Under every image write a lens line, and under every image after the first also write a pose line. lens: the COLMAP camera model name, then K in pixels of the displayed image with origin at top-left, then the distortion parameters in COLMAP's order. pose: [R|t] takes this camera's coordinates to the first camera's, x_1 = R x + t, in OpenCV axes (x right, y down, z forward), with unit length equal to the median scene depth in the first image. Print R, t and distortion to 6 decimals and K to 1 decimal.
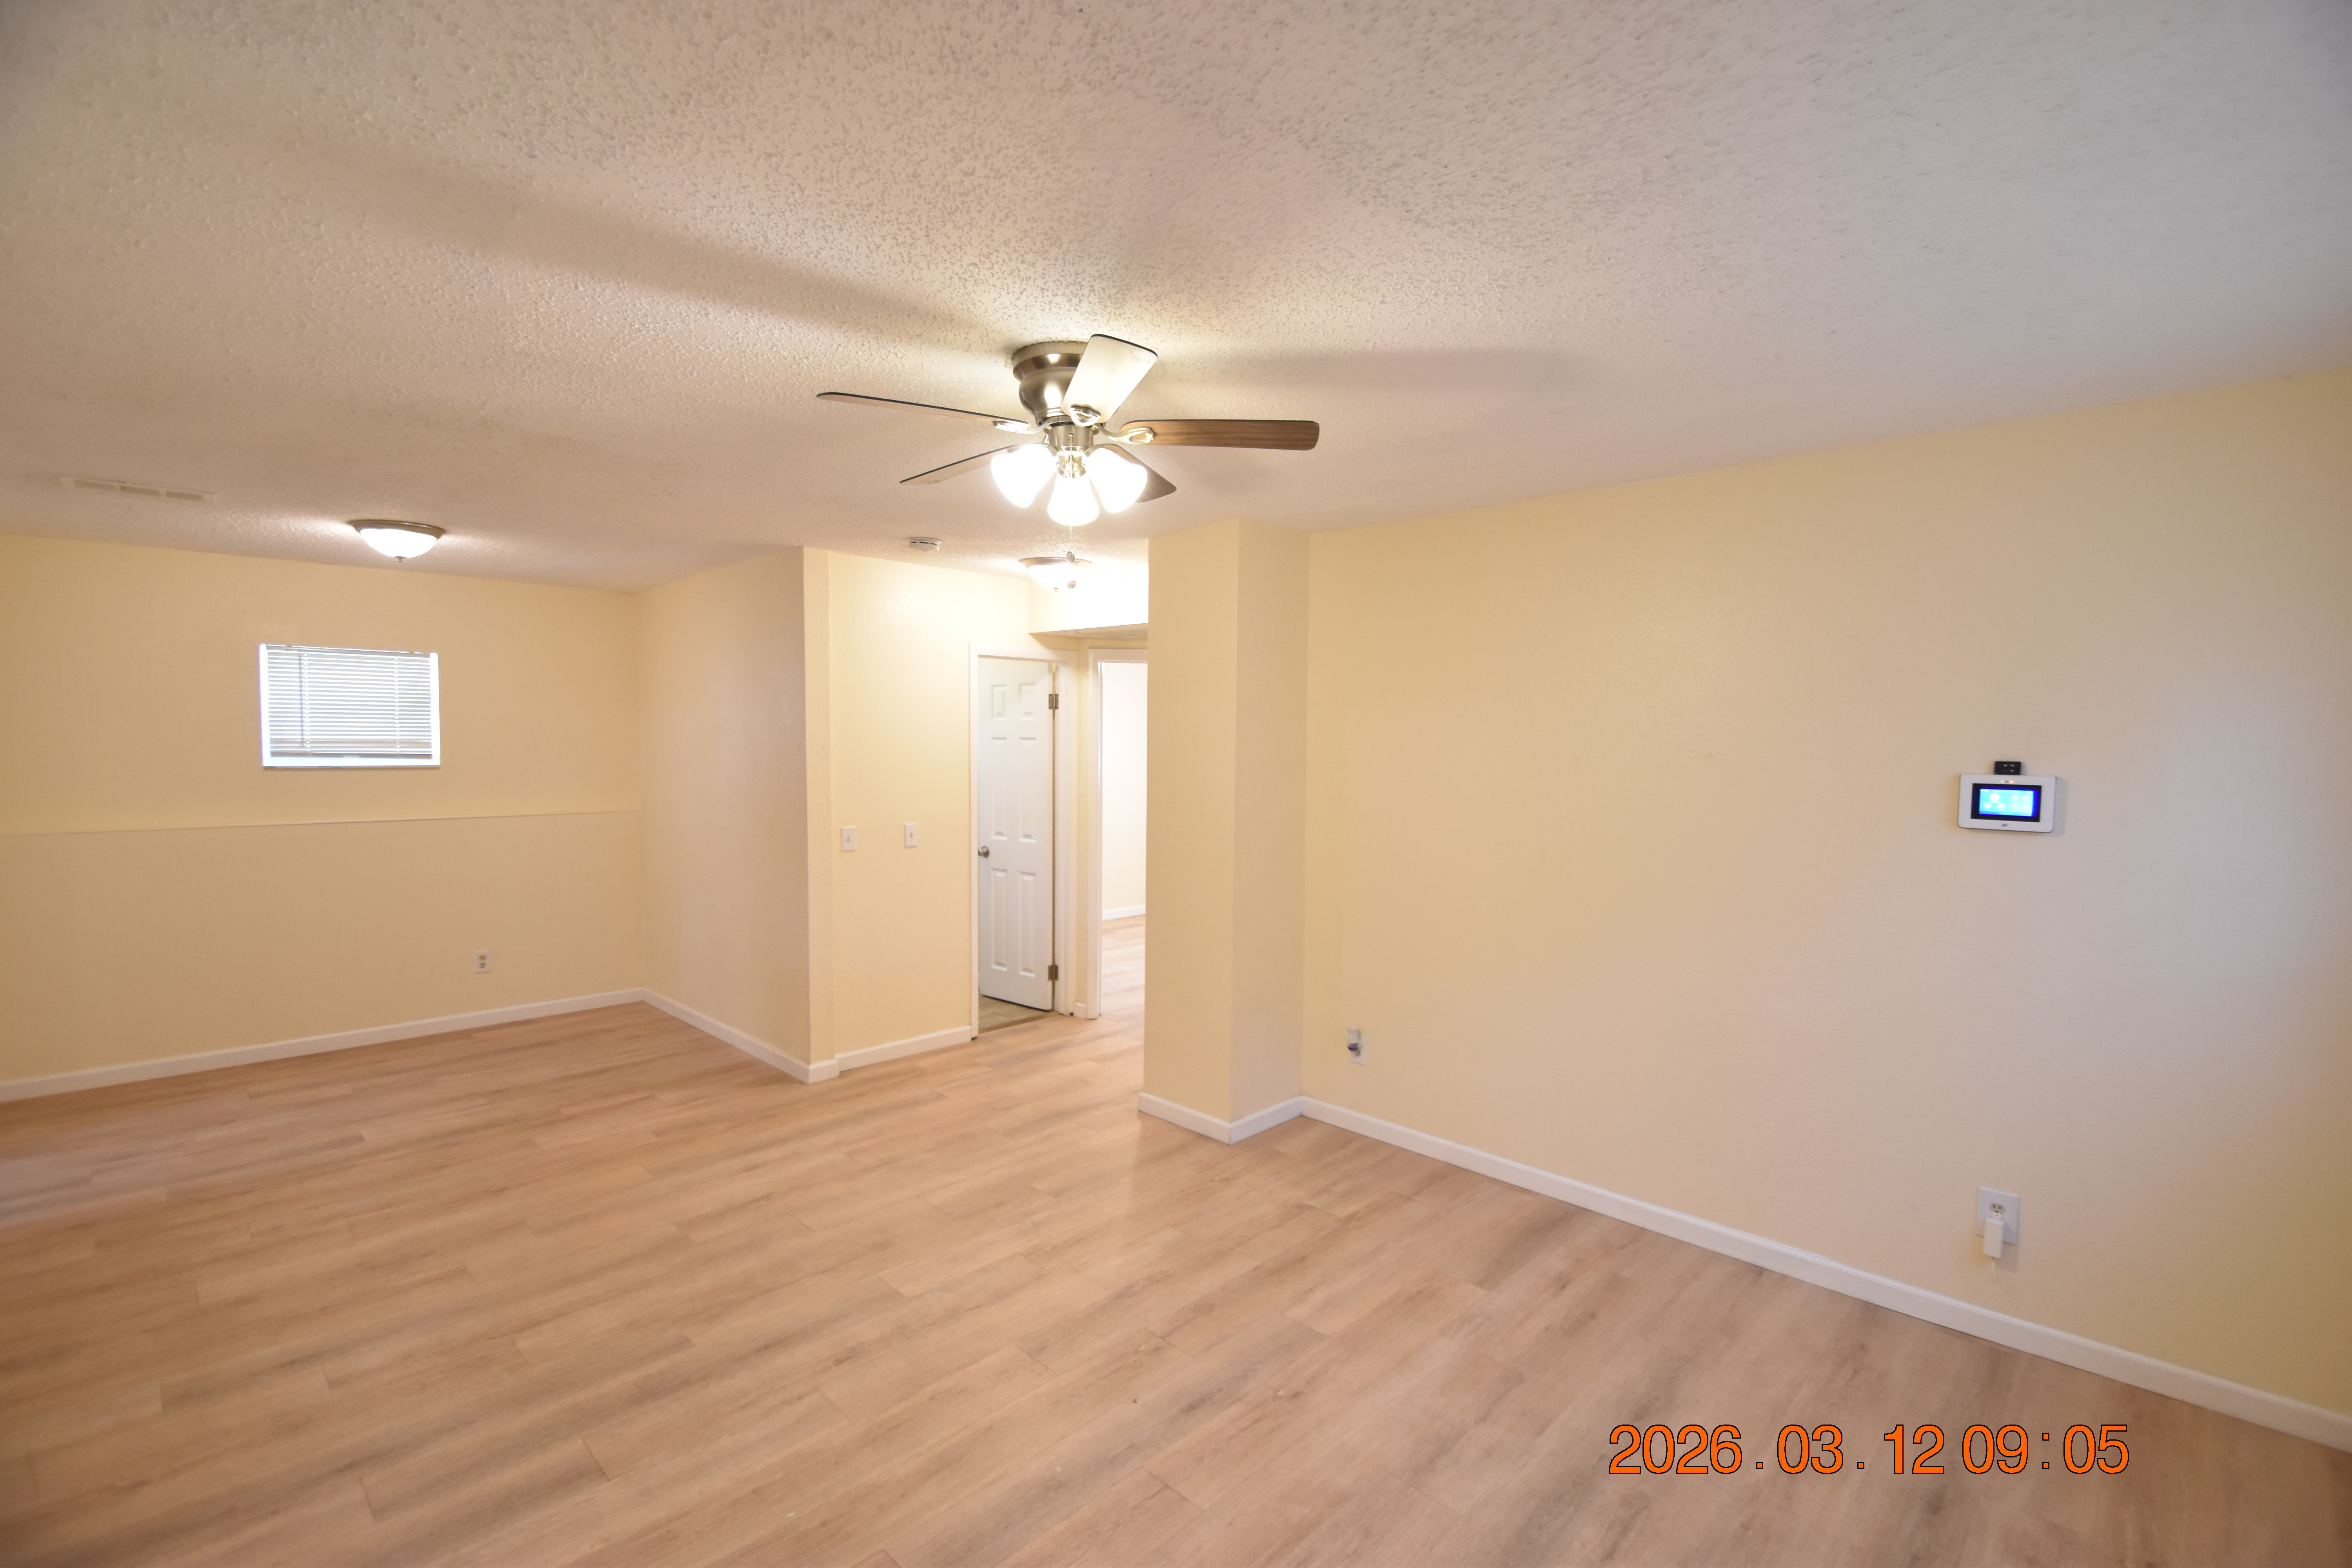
lens RADIAL K [[1021.0, 0, 1173.9], [0, 1021.0, 791.3], [0, 0, 1]] dist [0.013248, -0.017866]
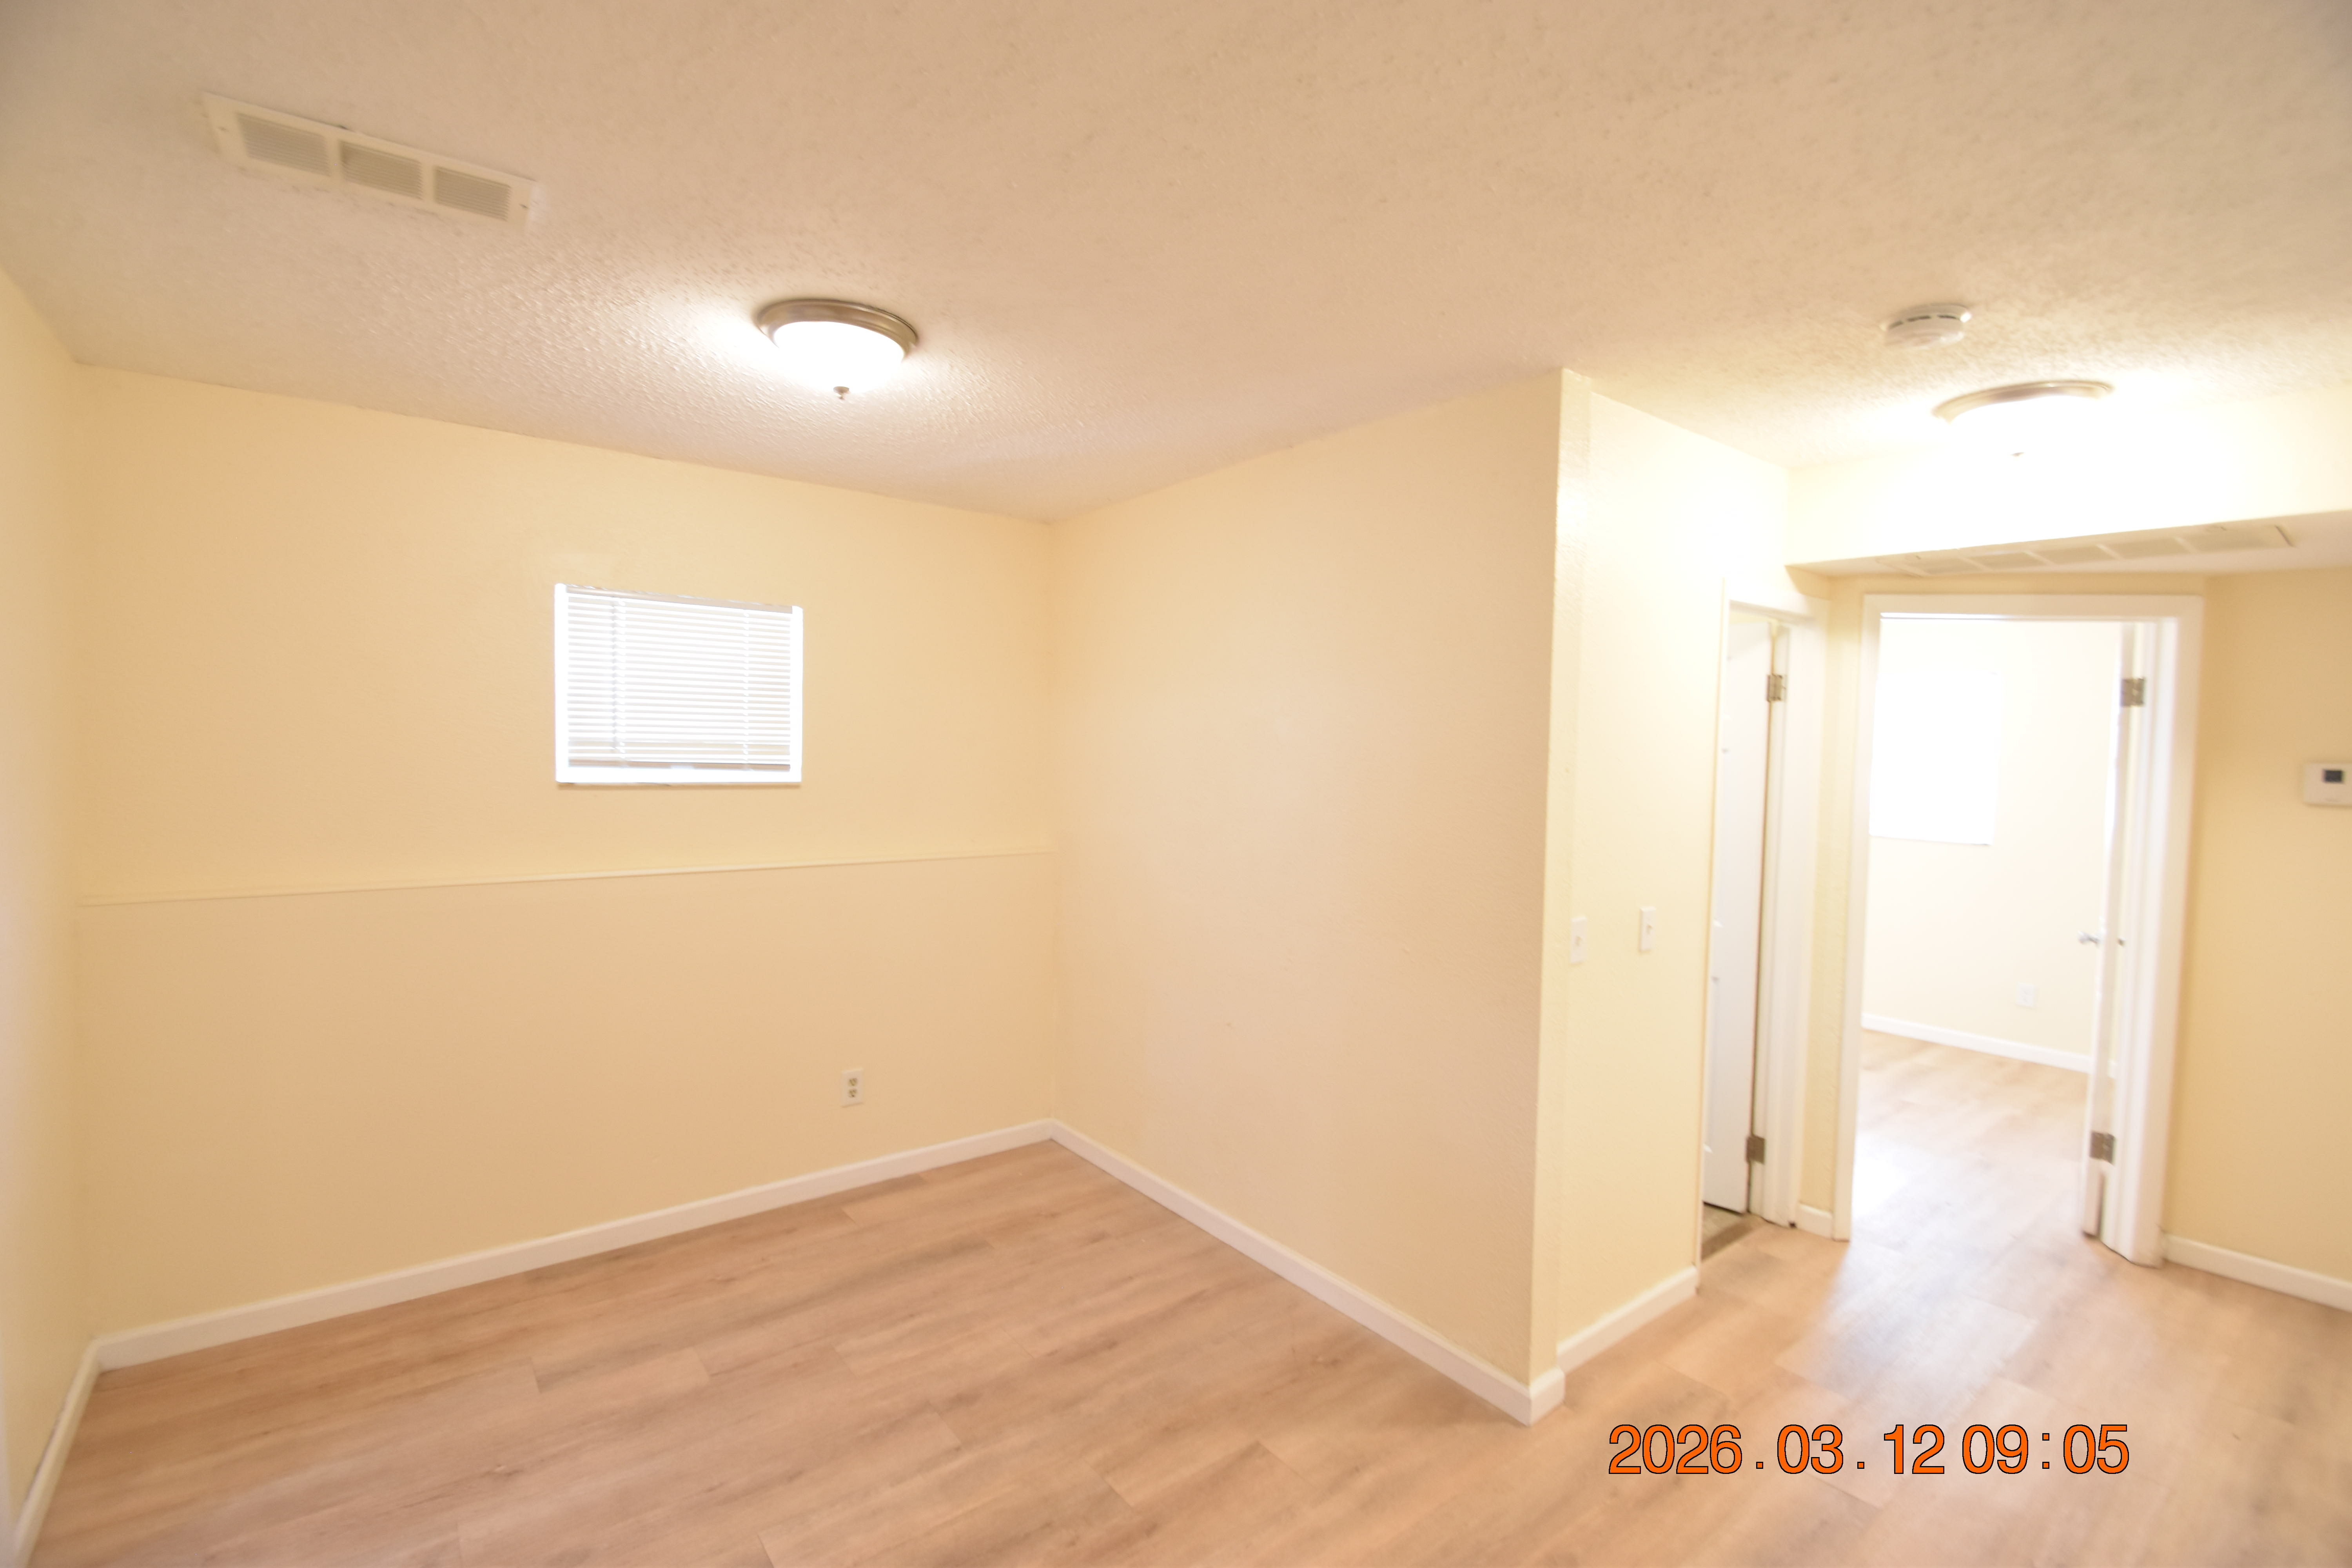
lens RADIAL K [[1021.0, 0, 1173.9], [0, 1021.0, 791.3], [0, 0, 1]] dist [0.013248, -0.017866]
pose [[0.990104, 0.017239, -0.139273, -0.462652], [-0.018221, 0.999817, -0.005776, -0.023435], [0.139148, 0.008256, 0.990237, 0.463451]]
